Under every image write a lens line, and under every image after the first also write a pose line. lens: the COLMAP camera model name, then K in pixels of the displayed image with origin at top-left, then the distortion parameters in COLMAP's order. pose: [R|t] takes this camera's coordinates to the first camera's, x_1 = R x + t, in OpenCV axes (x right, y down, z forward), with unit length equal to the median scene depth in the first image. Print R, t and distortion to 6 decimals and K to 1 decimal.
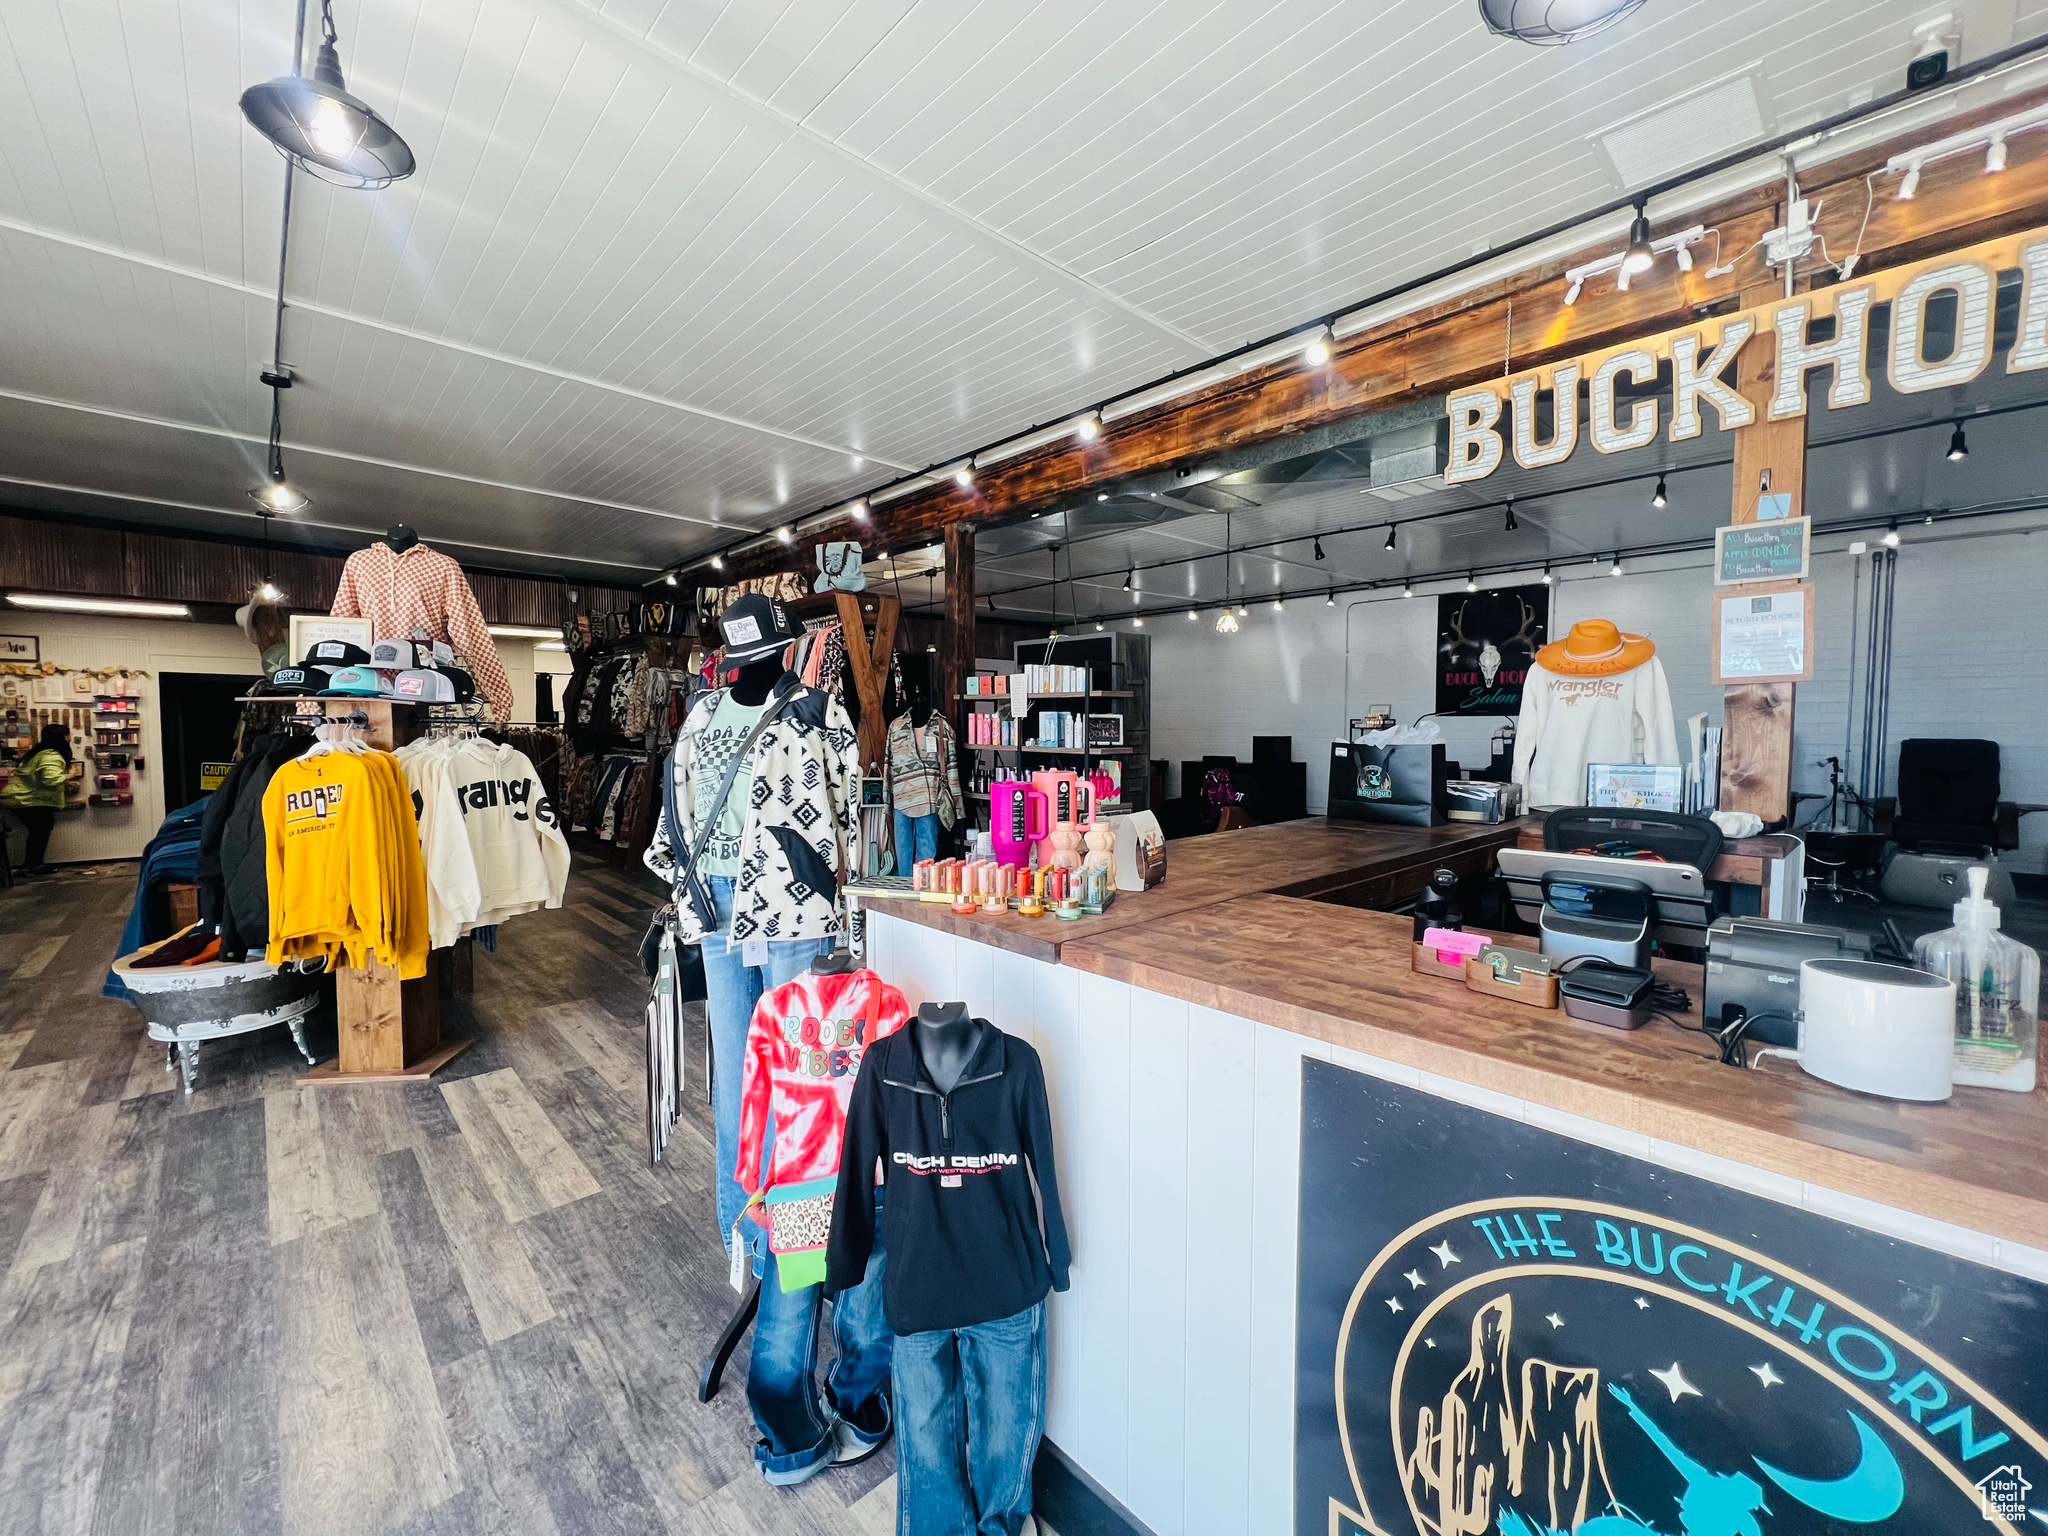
lens RADIAL K [[821.7, 0, 1018.6], [0, 821.7, 765.0], [0, 0, 1]] dist [-0.001256, -0.000079]
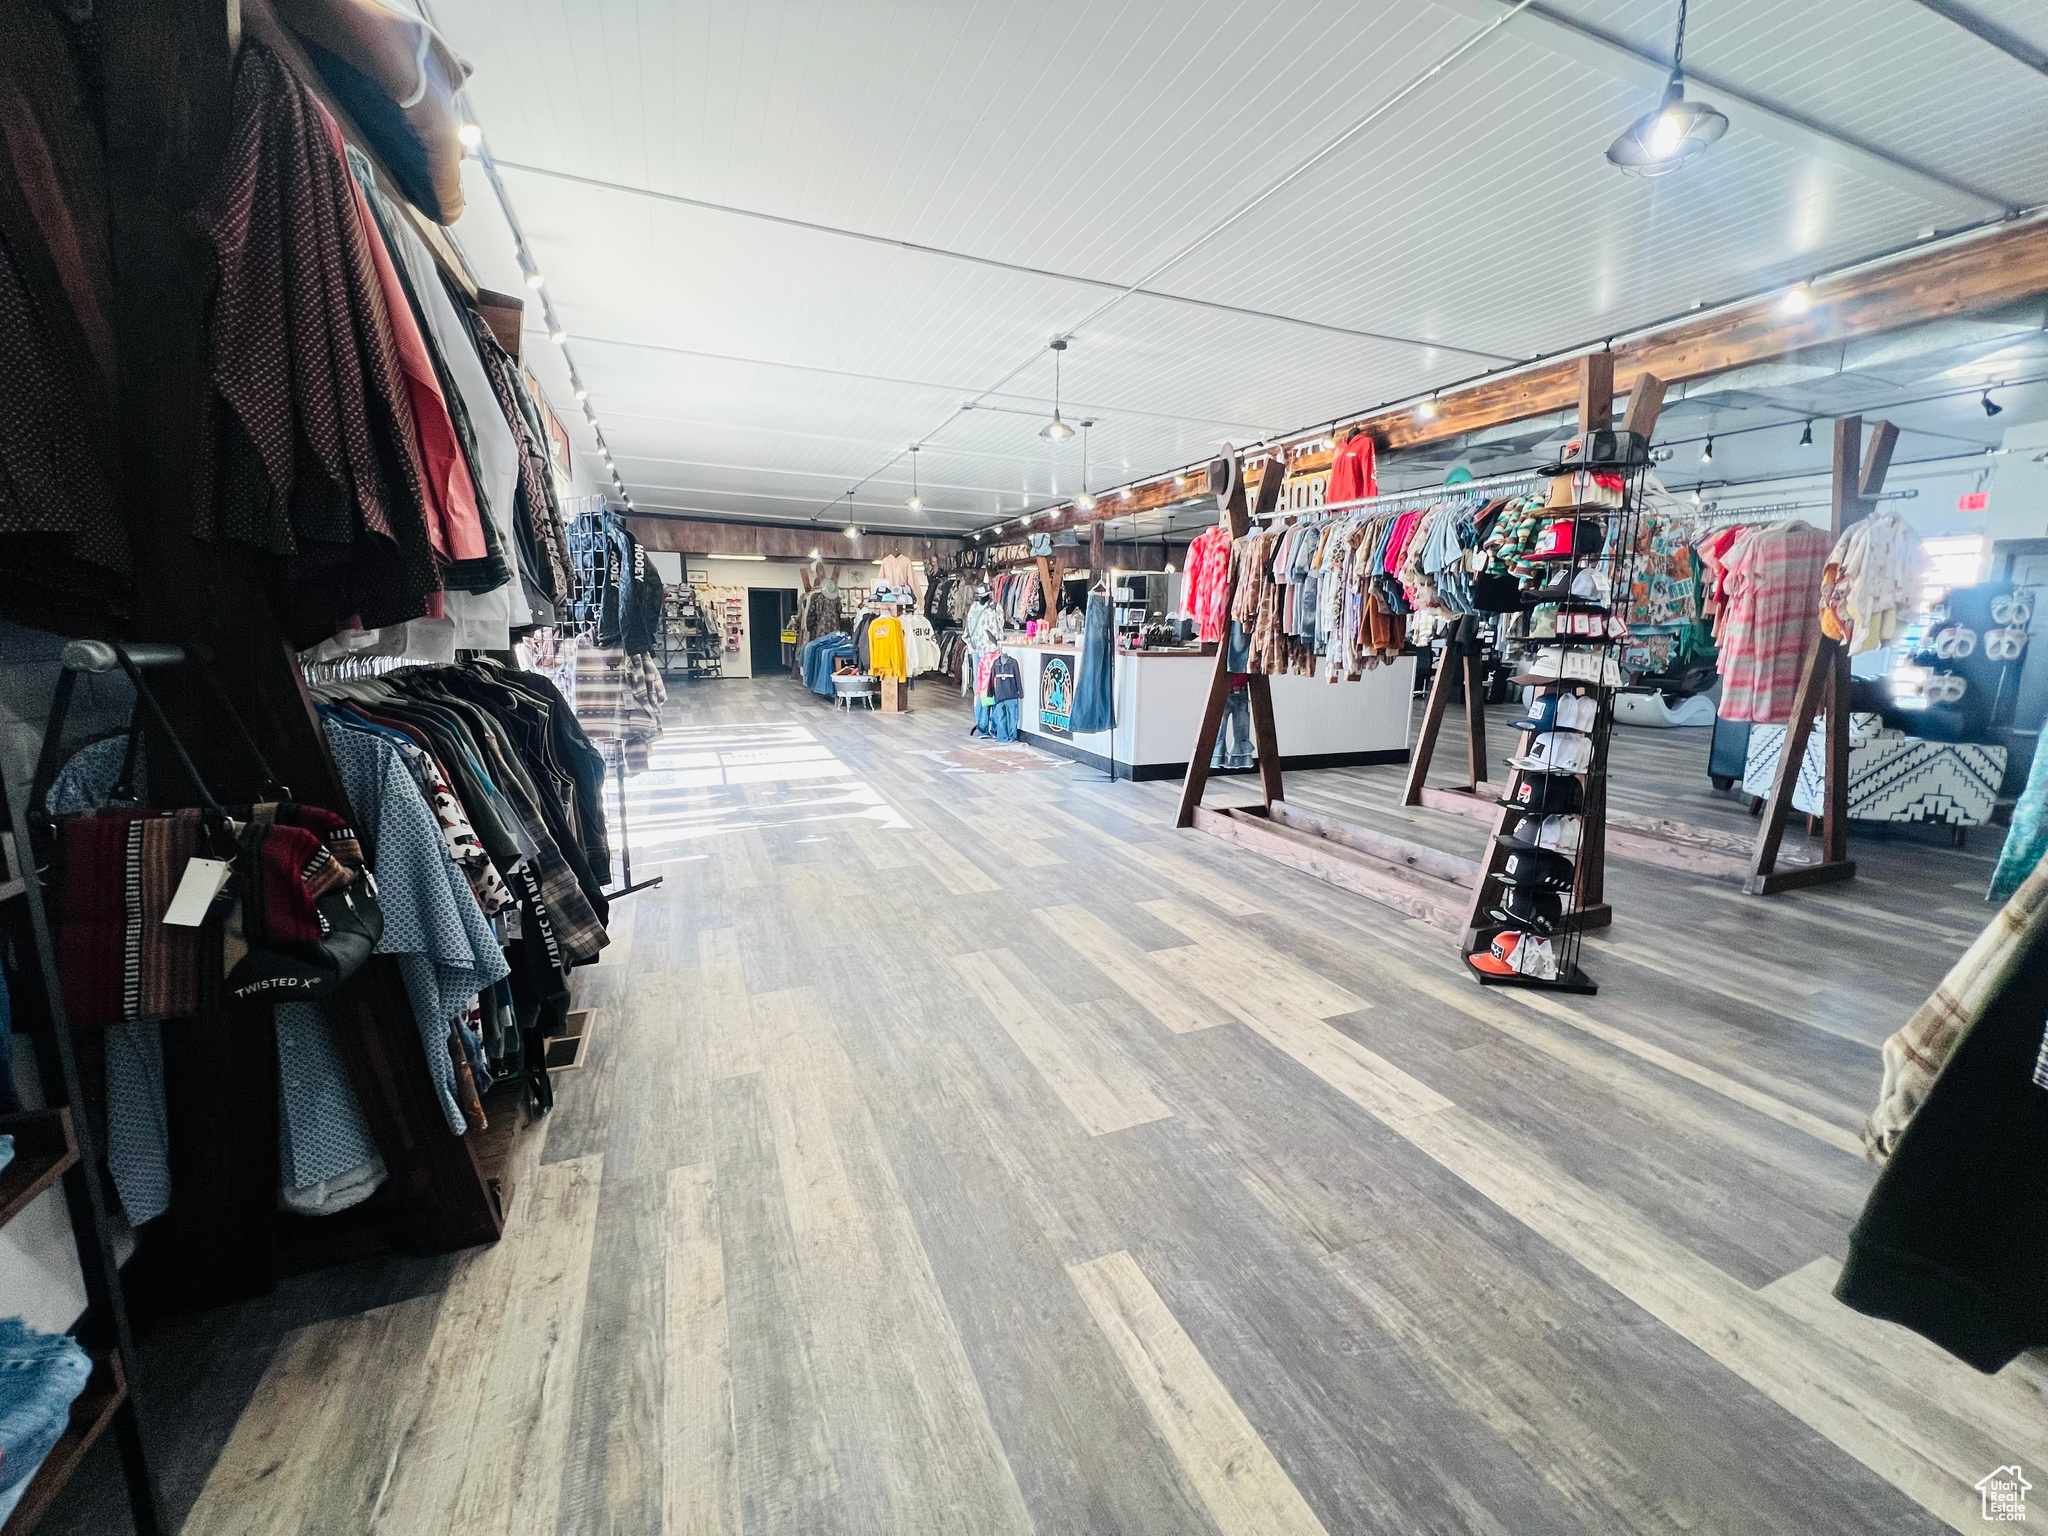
lens RADIAL K [[821.1, 0, 1015.4], [0, 821.1, 768.5], [0, 0, 1]] dist [0.001451, 0.000101]
pose [[0.935202, 0.072685, -0.346576, 1.014331], [-0.028652, 0.991031, 0.130526, 0.154004], [0.352955, -0.112138, 0.928896, -2.242933]]
